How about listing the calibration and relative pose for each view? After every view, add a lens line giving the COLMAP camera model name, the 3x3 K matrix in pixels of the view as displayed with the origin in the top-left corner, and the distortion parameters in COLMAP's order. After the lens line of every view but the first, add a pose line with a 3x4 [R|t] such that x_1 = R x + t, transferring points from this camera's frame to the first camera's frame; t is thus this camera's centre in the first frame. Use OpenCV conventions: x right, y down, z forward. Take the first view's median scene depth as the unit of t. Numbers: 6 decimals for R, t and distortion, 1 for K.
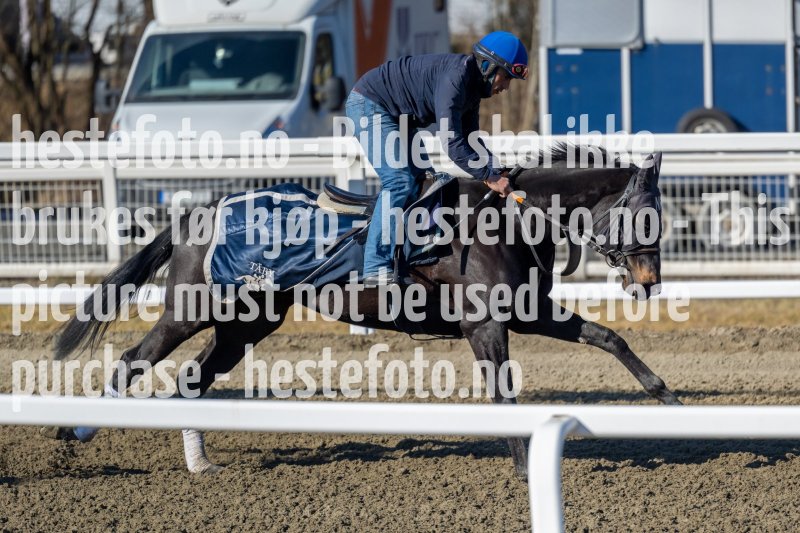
lens RADIAL K [[4852.5, 0, 402.2], [0, 4852.5, 327.8], [0, 0, 1]] dist [-1.033403, 0.000000]
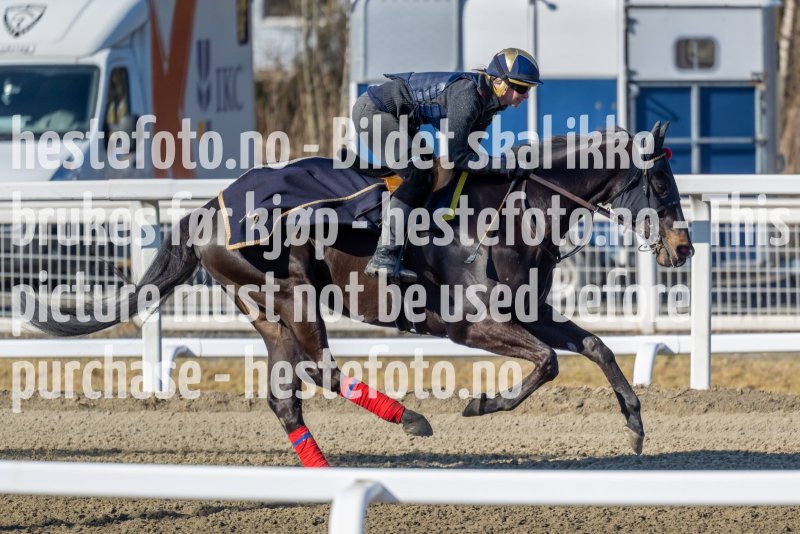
lens RADIAL K [[4839.3, 0, 399.4], [0, 4839.3, 266.9], [0, 0, 1]] dist [-0.973826, 0.000000]
pose [[0.999987, 0.003800, -0.003506, 0.041322], [-0.003841, 0.999922, -0.011914, -0.011794], [0.003461, 0.011927, 0.999923, 0.074073]]
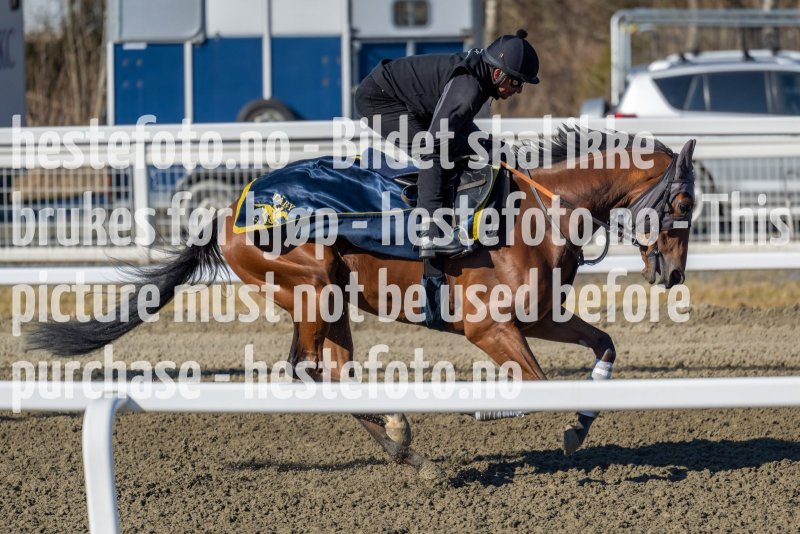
lens RADIAL K [[4839.3, 0, 399.7], [0, 4839.3, 268.8], [0, 0, 1]] dist [-0.973826, 0.000000]
pose [[0.999964, -0.003249, -0.007817, 0.100204], [0.003150, 0.999915, -0.012629, 0.004514], [0.007857, 0.012604, 0.999890, -0.045098]]
